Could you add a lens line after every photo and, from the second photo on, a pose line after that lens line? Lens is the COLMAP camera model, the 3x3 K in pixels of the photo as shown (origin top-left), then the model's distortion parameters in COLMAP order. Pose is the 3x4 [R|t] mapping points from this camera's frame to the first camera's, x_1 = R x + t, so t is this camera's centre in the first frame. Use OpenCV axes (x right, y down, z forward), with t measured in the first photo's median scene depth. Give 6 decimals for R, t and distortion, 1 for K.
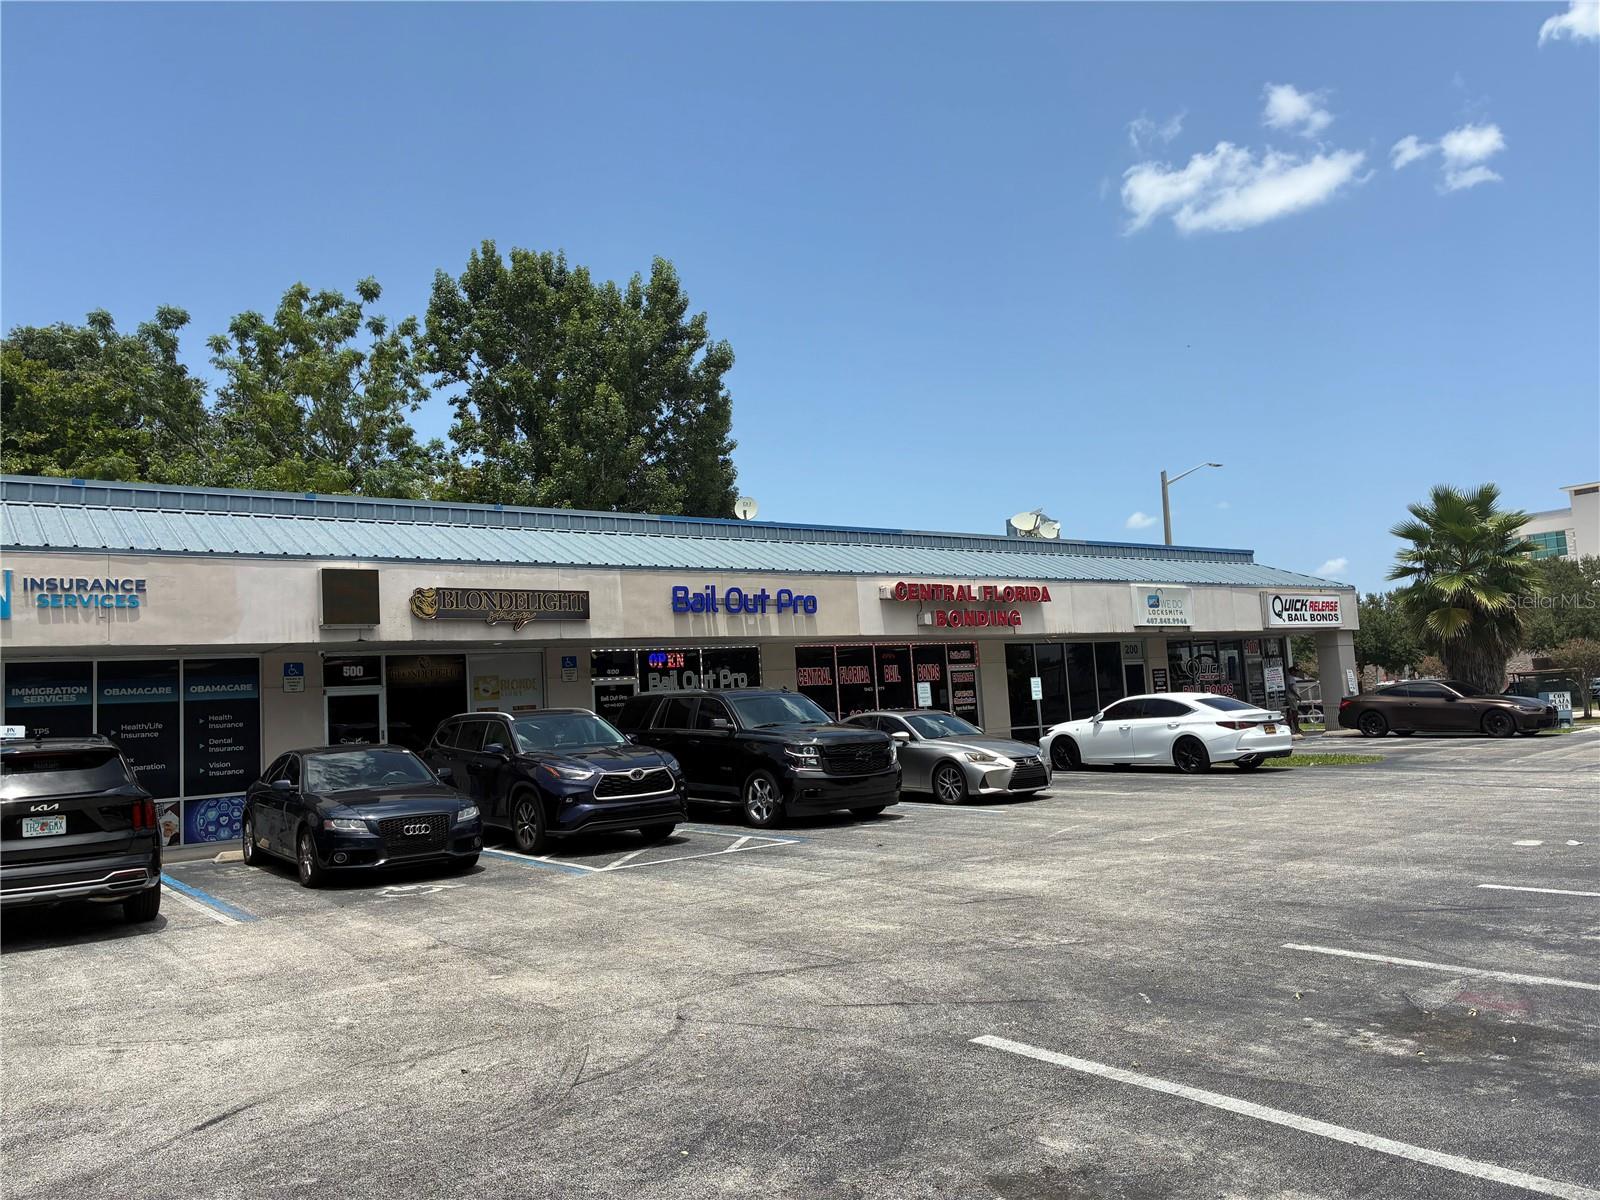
lens RADIAL K [[1204.1, 0, 799.6], [0, 1204.1, 599.0], [0, 0, 1]] dist [0.004383, -0.001106]
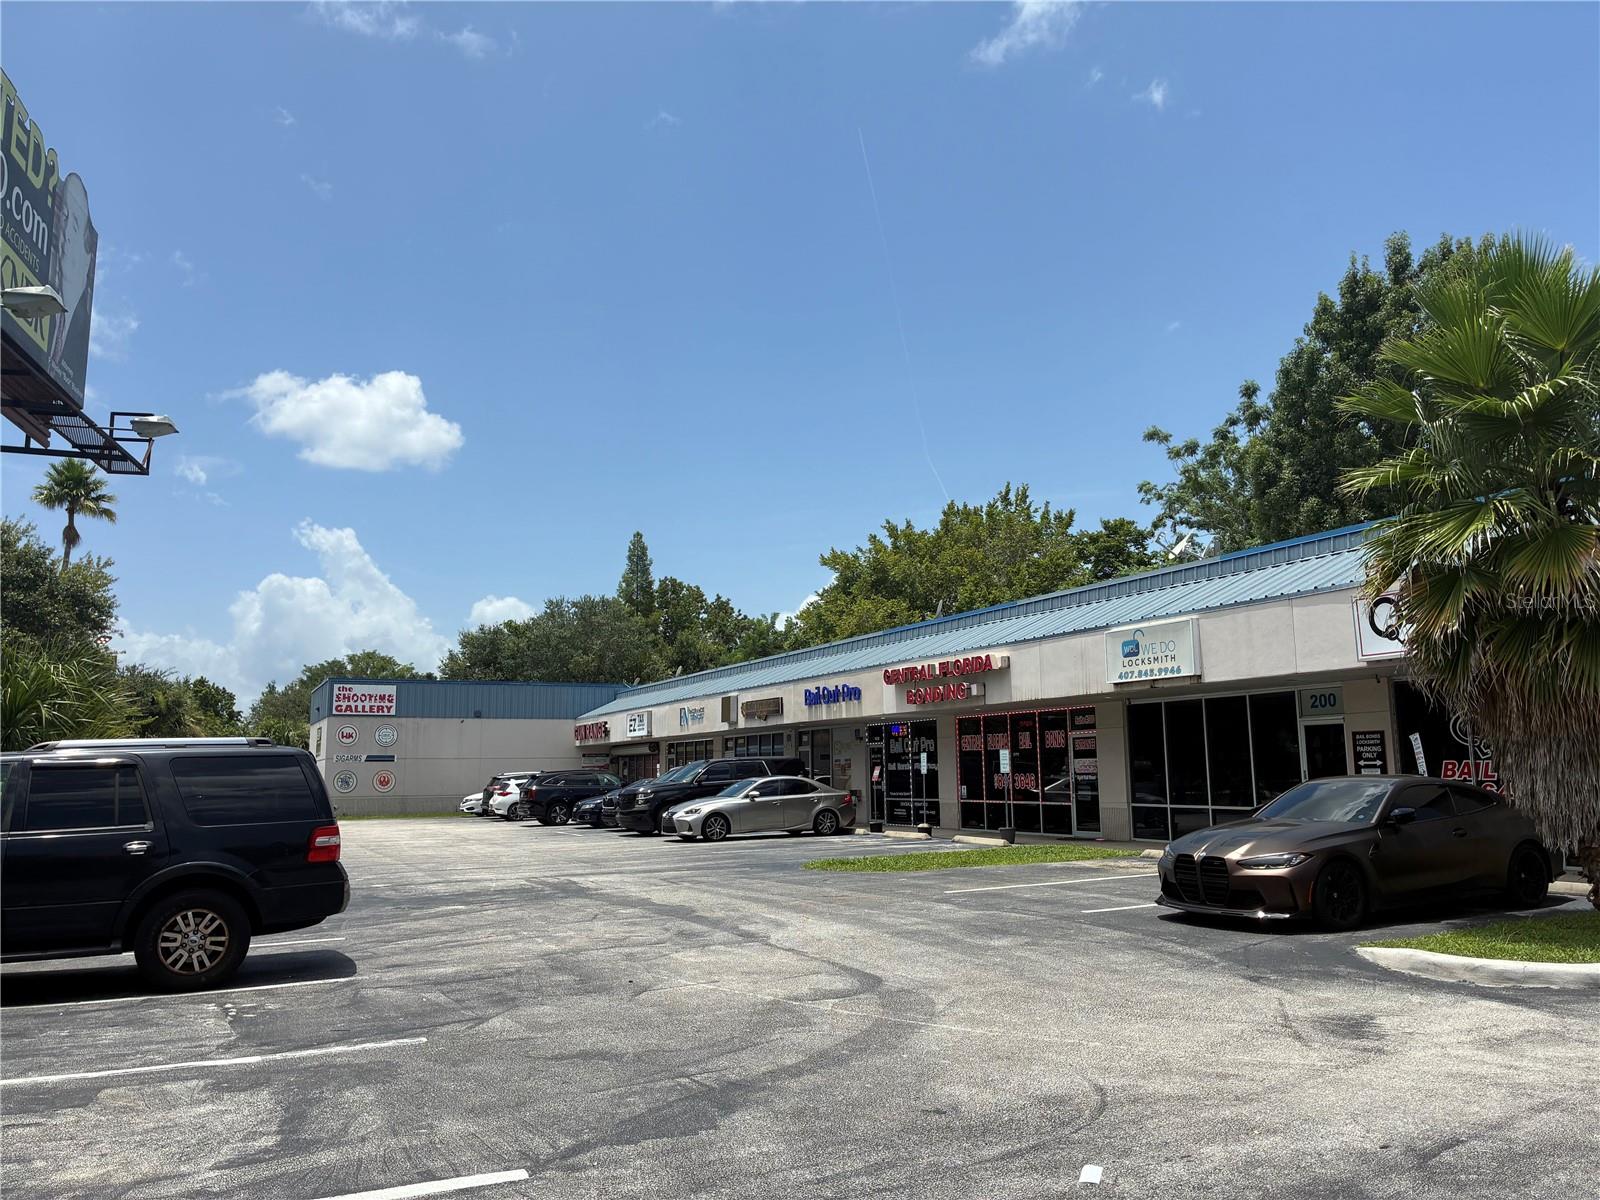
lens RADIAL K [[1204.1, 0, 799.5], [0, 1204.1, 598.0], [0, 0, 1]] dist [0.004383, -0.001106]
pose [[-0.183140, -0.083230, -0.979557, 1.163913], [0.112059, 0.988148, -0.104911, 0.028730], [0.976679, -0.128982, -0.171642, 1.024211]]
